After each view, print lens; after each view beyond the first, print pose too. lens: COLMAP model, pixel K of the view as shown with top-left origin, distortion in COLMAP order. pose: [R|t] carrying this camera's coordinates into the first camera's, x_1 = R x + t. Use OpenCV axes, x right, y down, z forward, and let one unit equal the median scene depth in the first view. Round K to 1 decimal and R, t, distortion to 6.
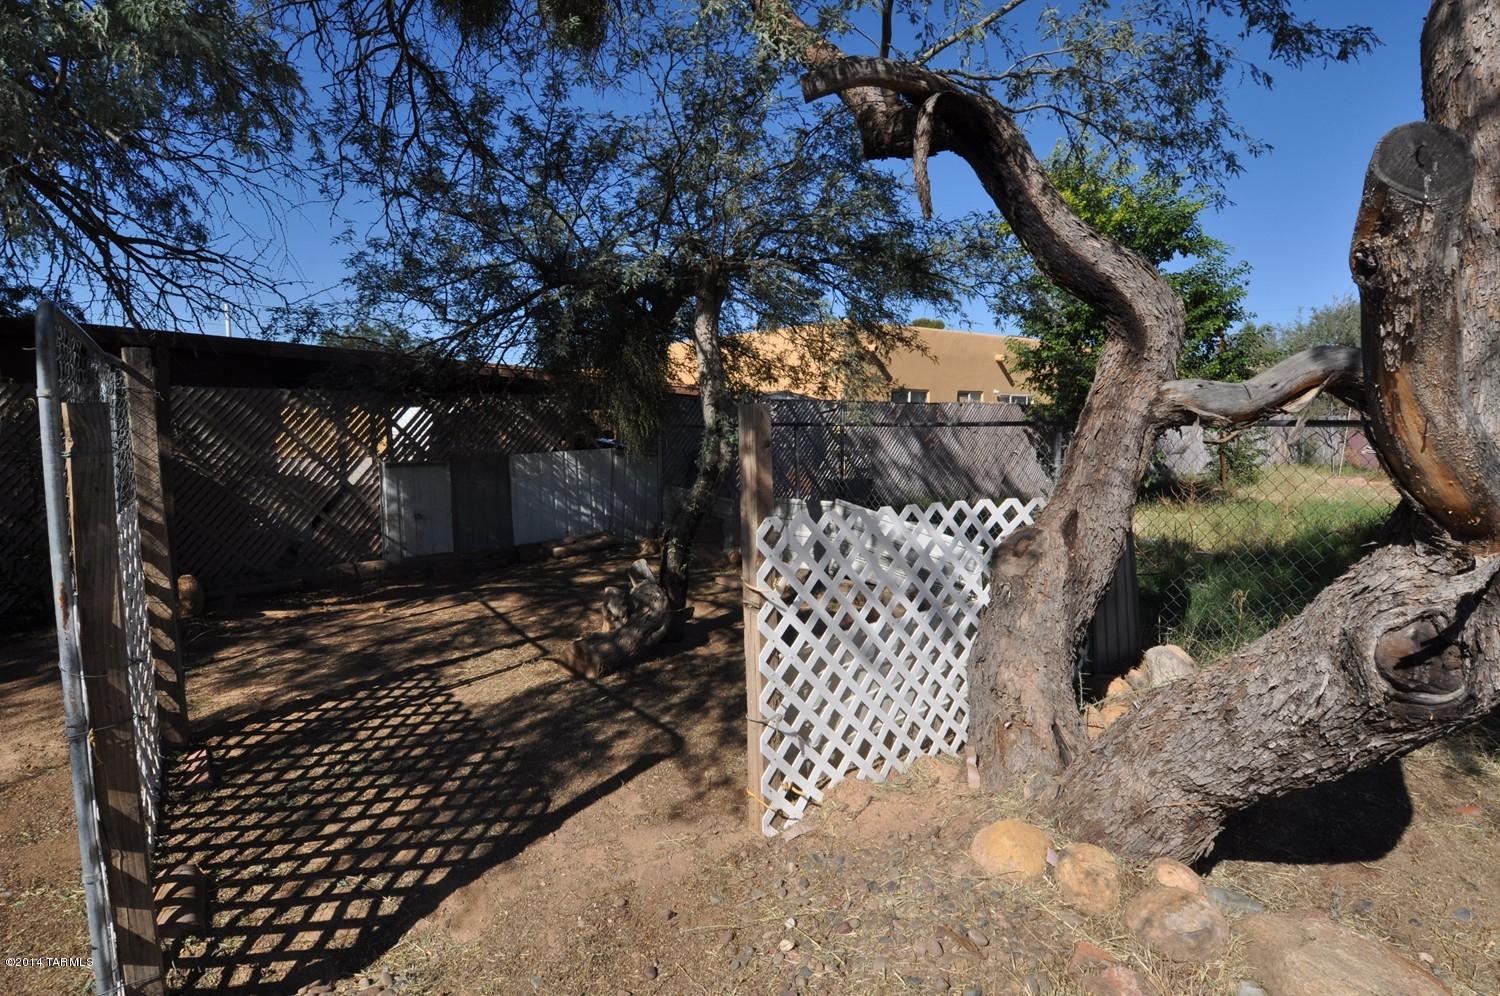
lens RADIAL K [[772.8, 0, 750.5], [0, 772.8, 497.6], [0, 0, 1]] dist [0.005497, -0.006909]
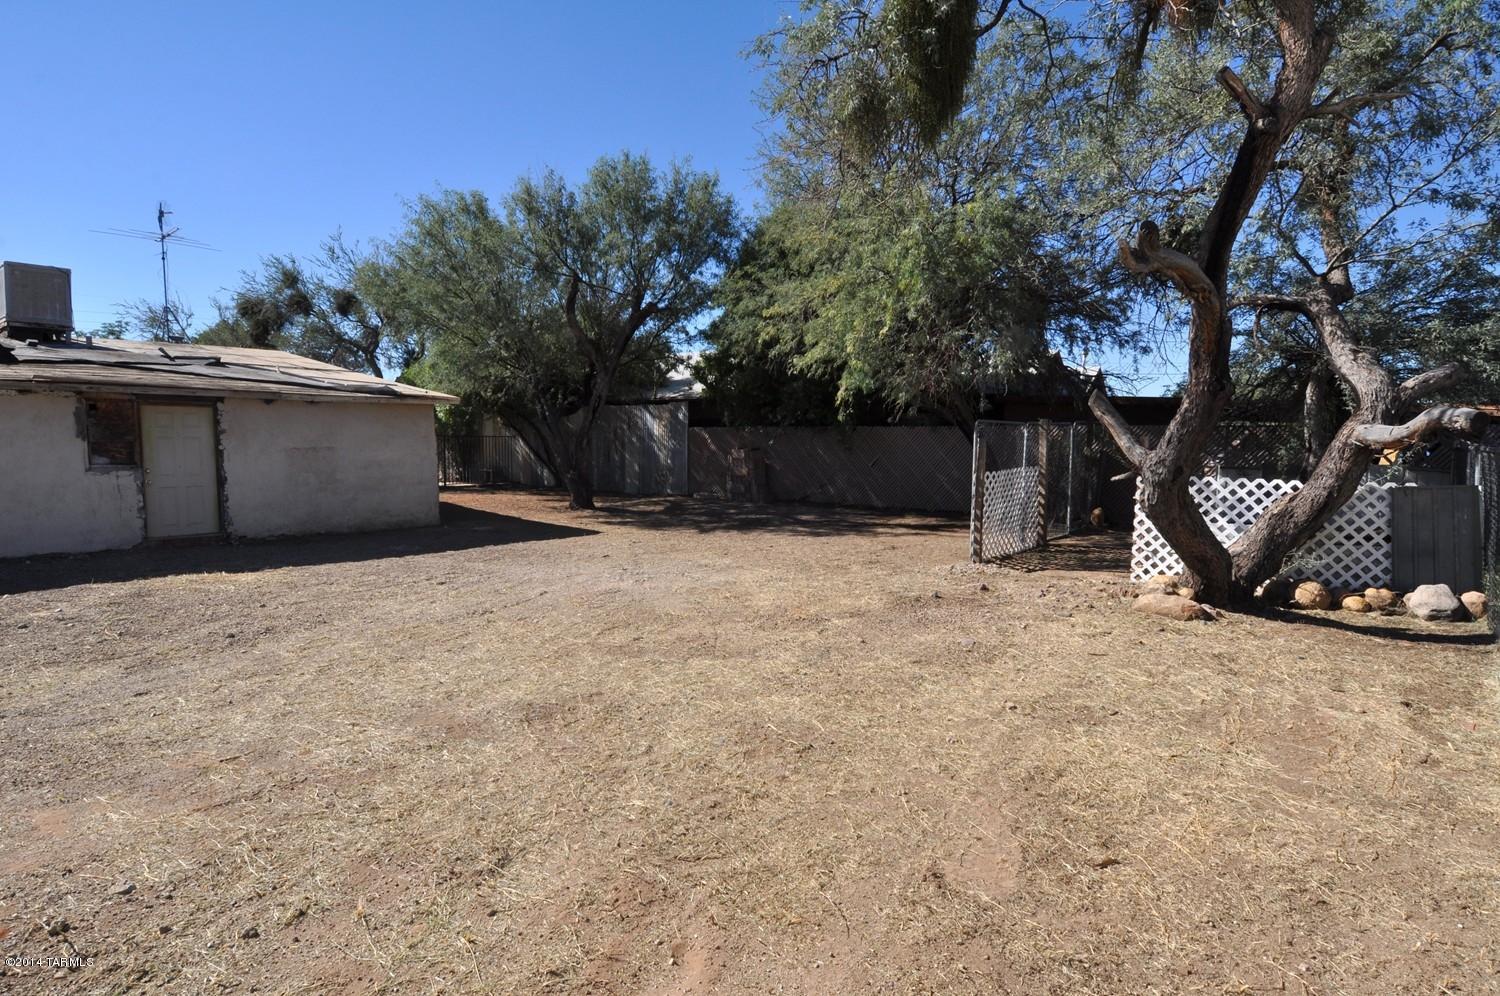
lens RADIAL K [[772.8, 0, 750.2], [0, 772.8, 499.4], [0, 0, 1]] dist [0.005497, -0.006909]
pose [[0.431222, 0.064883, -0.899910, 2.013955], [-0.101866, 0.994535, 0.022893, 0.196781], [0.896477, 0.081798, 0.435475, -1.628393]]
